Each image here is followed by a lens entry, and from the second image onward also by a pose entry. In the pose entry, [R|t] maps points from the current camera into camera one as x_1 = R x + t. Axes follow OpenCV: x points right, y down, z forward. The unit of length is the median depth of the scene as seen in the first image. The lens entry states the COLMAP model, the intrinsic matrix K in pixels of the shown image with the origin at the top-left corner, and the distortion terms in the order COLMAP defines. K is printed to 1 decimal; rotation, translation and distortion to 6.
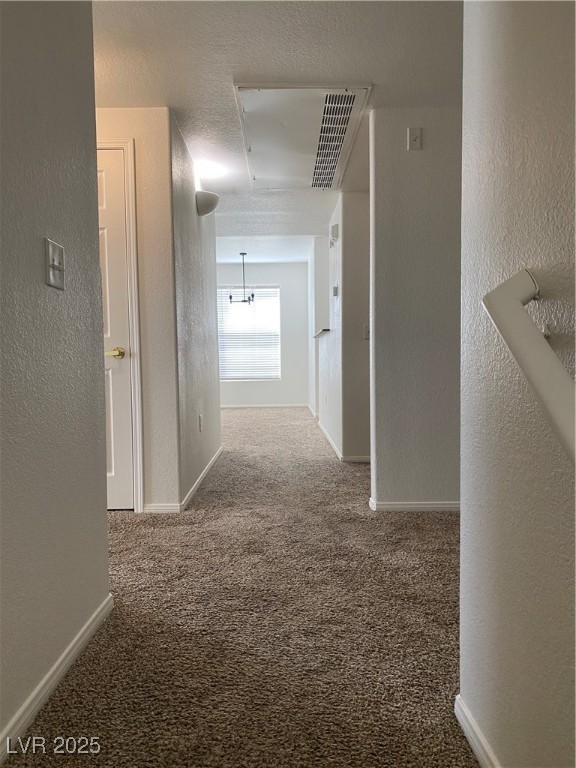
lens RADIAL K [[598.0, 0, 288.0], [0, 598.0, 384.0], [0, 0, 1]] dist [0.113879, -0.254752]
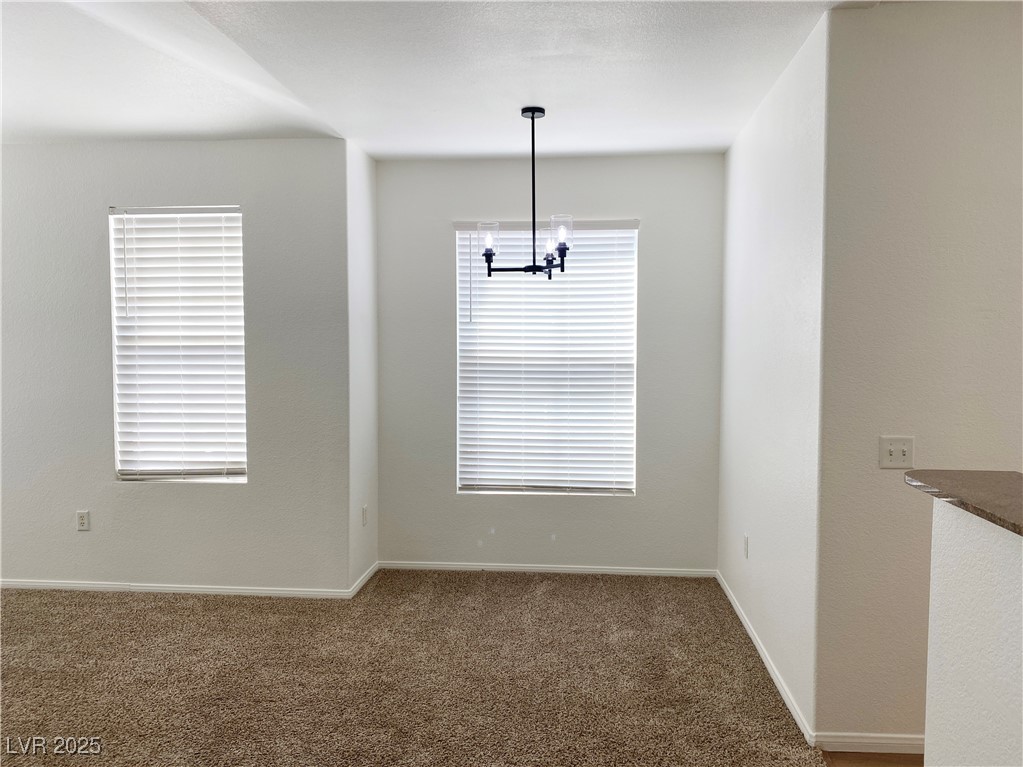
lens RADIAL K [[833.4, 0, 520.4], [0, 833.4, 380.4], [0, 0, 1]] dist [0.014833, 0.000804]
pose [[0.996089, 0.018379, -0.086418, -0.038304], [-0.017276, 0.999760, 0.013494, -0.080268], [0.086646, -0.011949, 0.996168, 0.529424]]
